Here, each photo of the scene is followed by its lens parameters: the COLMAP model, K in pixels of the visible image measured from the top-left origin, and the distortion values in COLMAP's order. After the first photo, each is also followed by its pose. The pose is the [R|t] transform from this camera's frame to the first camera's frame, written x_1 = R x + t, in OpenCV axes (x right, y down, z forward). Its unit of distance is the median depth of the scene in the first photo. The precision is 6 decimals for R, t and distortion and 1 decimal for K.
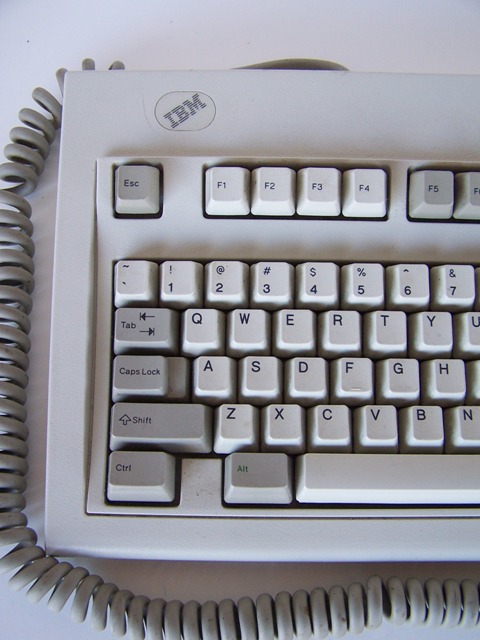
lens RADIAL K [[715.5, 0, 240.6], [0, 715.5, 320.8], [0, 0, 1]] dist [-0.164076, 0.000000]
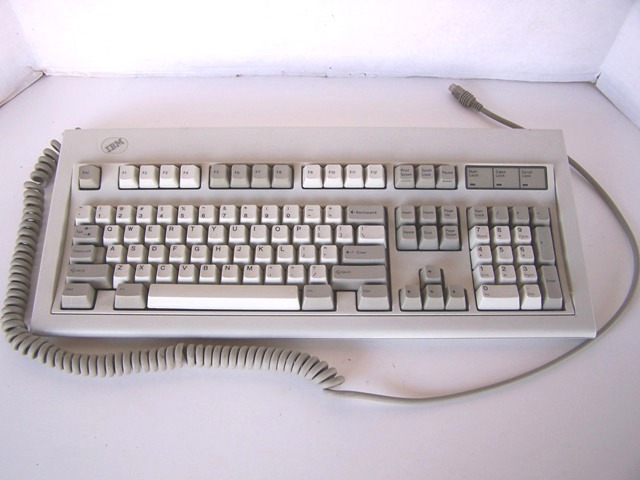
lens RADIAL K [[715.5, 0, 319.7], [0, 715.5, 239.8], [0, 0, 1]] dist [-0.164076, 0.000000]
pose [[0.999708, -0.005747, 0.023491, 0.537252], [0.012639, 0.952301, -0.304898, 0.701707], [-0.020618, 0.305106, 0.952095, -1.085835]]
